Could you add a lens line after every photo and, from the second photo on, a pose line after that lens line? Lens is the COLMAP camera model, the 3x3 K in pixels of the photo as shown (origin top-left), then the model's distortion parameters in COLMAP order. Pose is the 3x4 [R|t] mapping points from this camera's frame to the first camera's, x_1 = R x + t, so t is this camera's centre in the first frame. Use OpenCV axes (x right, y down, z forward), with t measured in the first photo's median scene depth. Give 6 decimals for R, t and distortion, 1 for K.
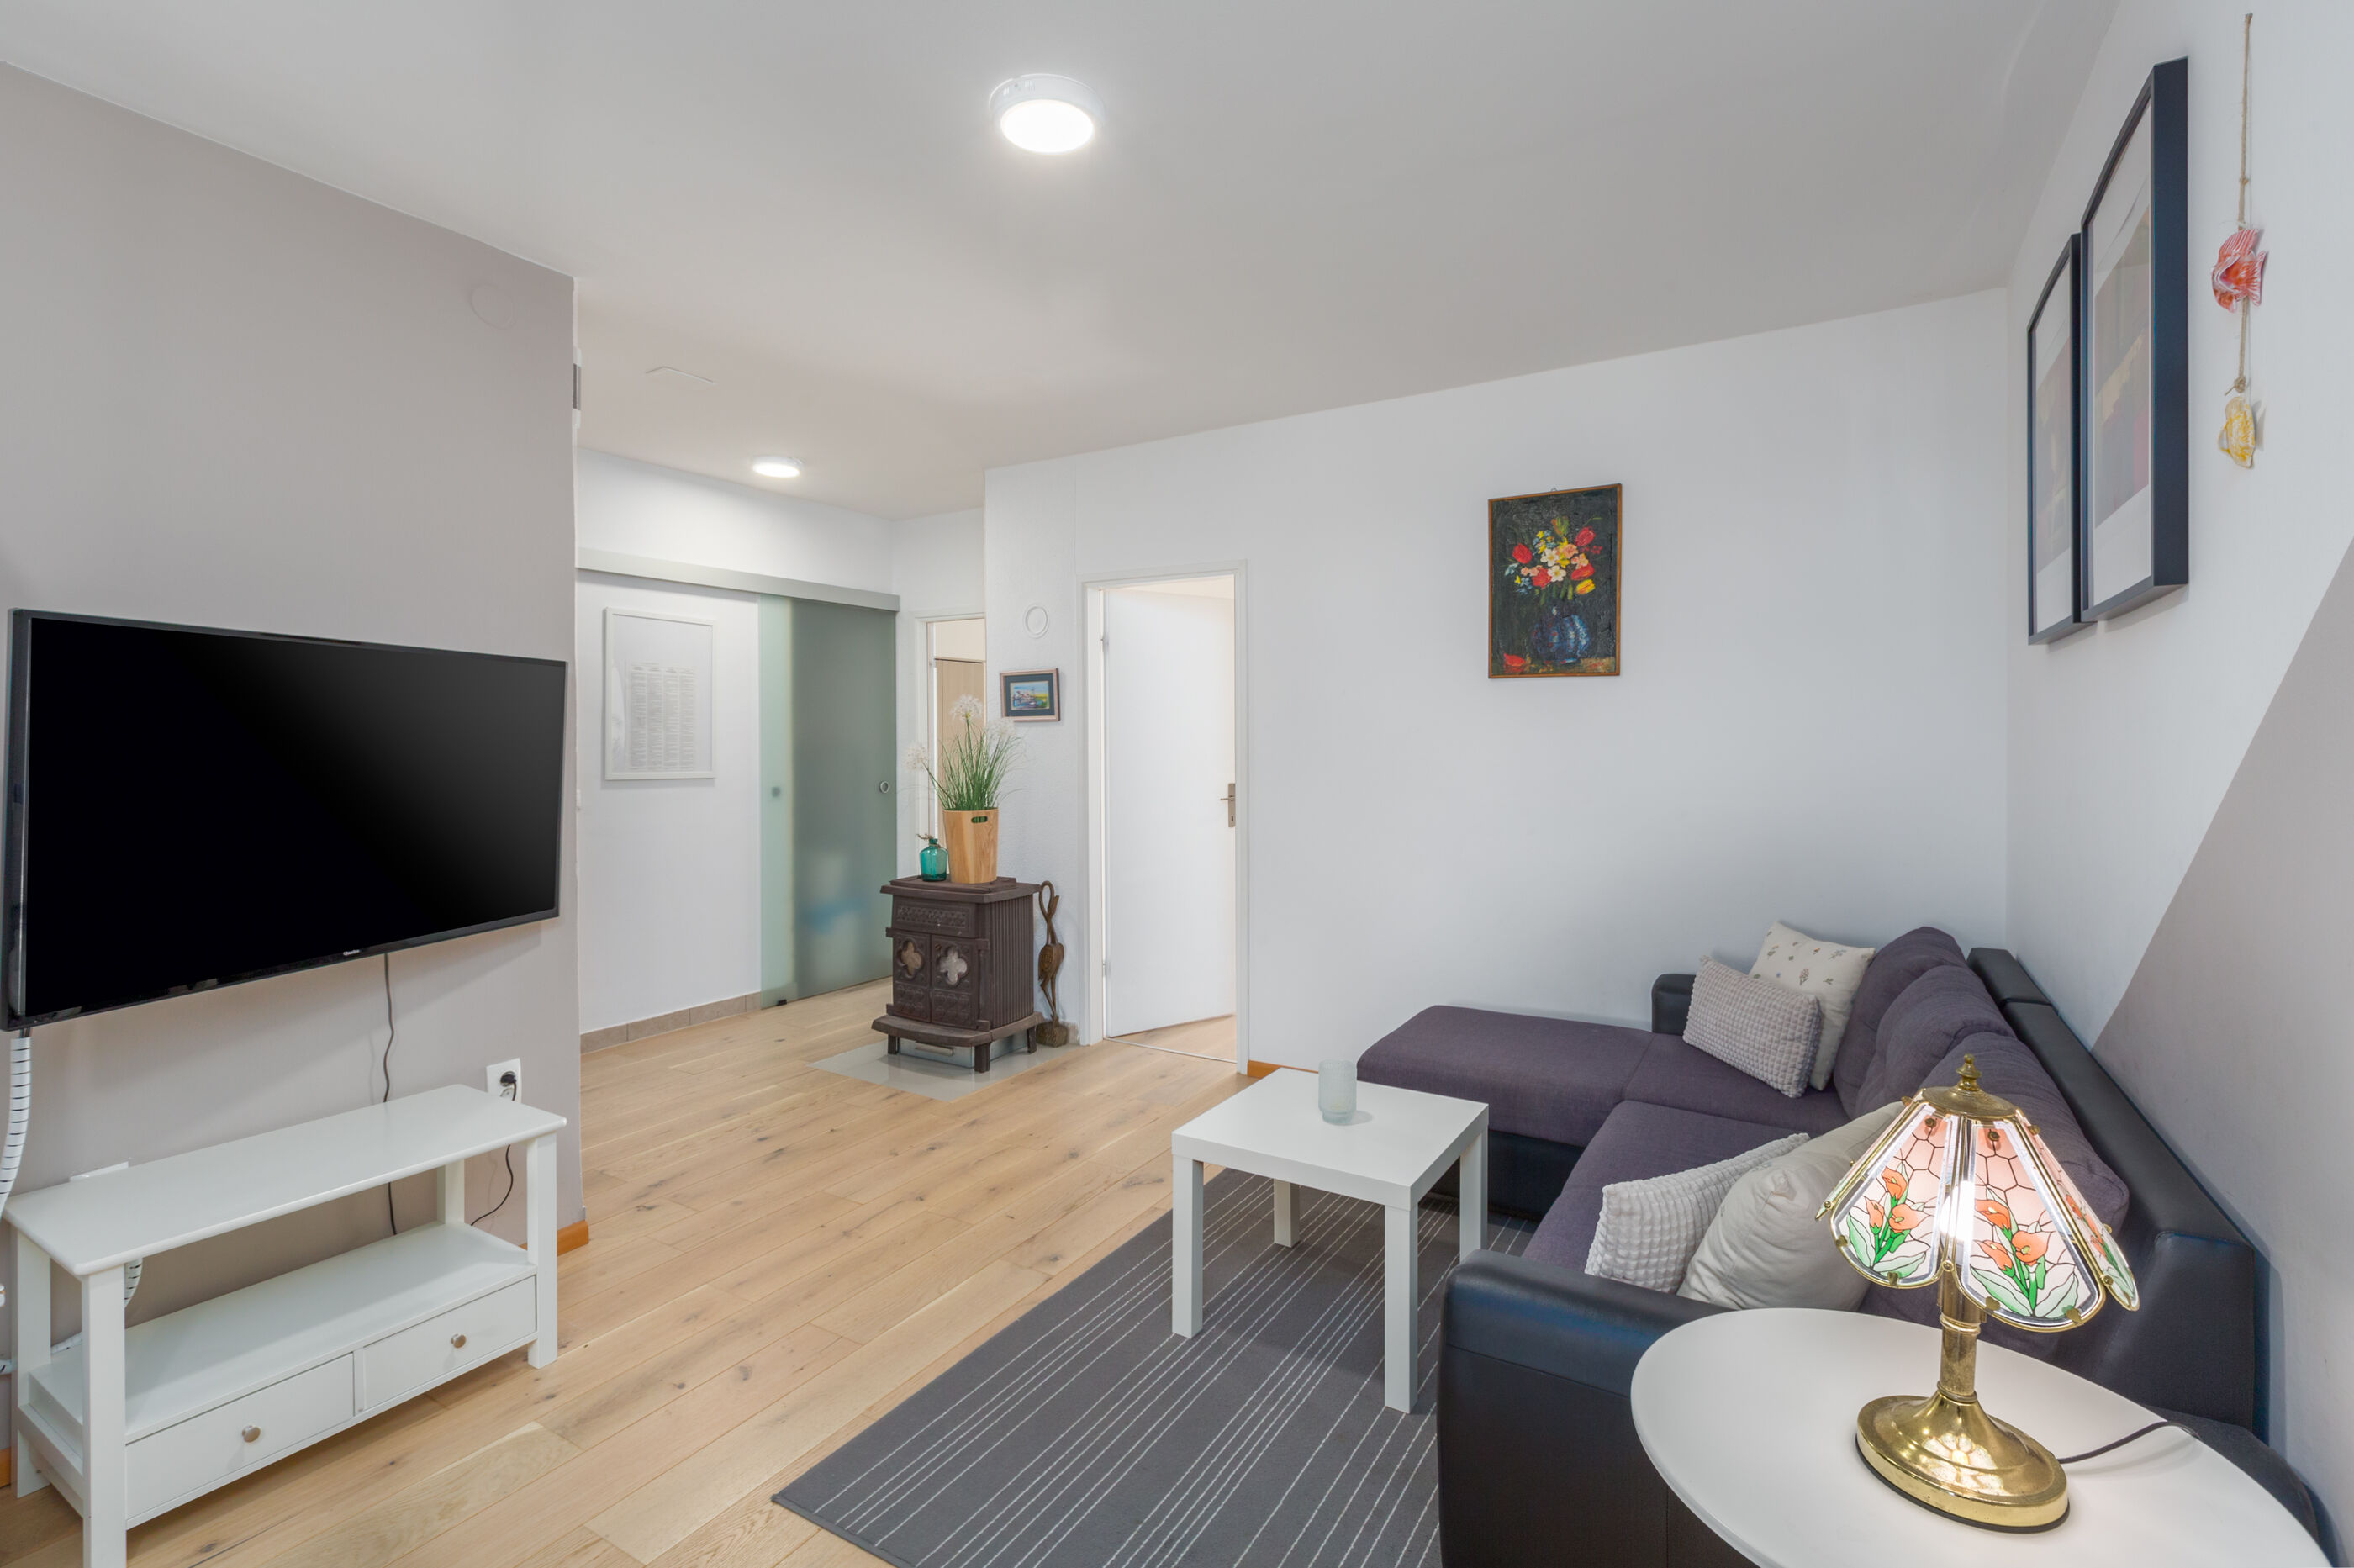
lens RADIAL K [[1077.4, 0, 1180.2], [0, 1077.4, 746.0], [0, 0, 1]] dist [0.000572, 0.000180]
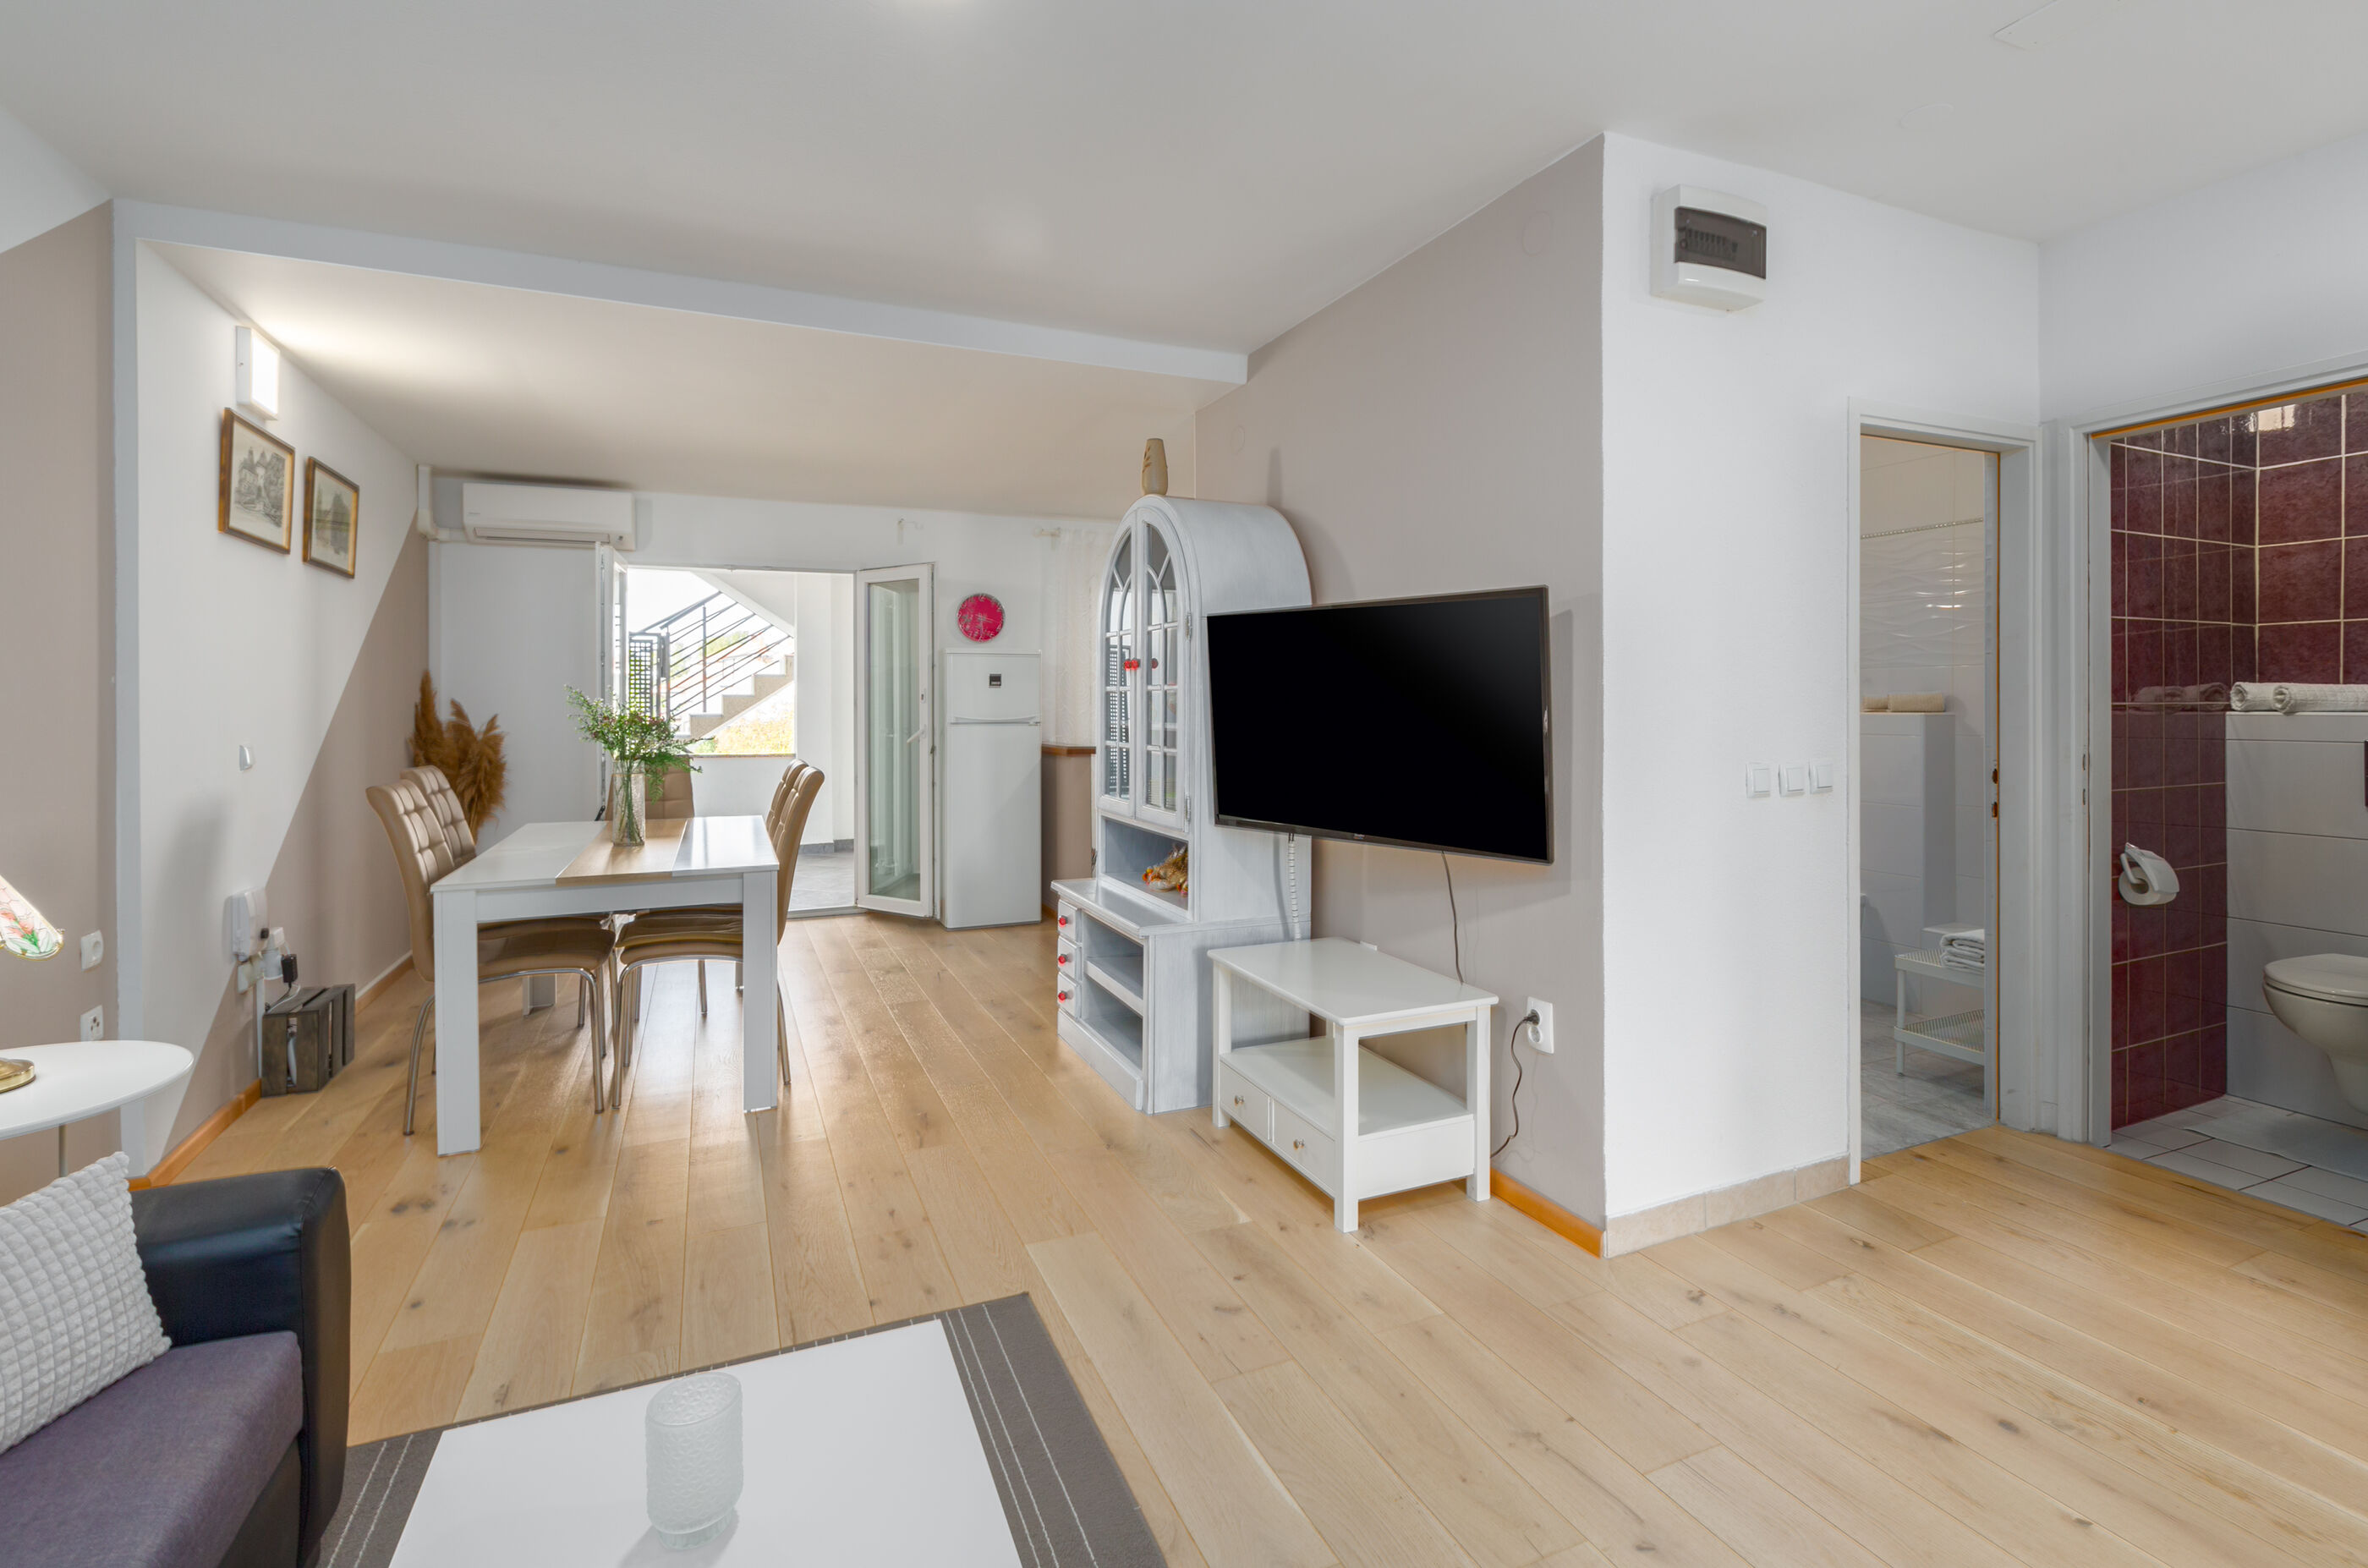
lens RADIAL K [[1060.2, 0, 1181.9], [0, 1060.2, 703.6], [0, 0, 1]] dist [-0.001266, -0.000236]
pose [[-0.586213, 0.008180, -0.810116, 0.258199], [0.003750, 0.999966, 0.007384, 0.010366], [0.810148, 0.001290, -0.586224, 0.974785]]
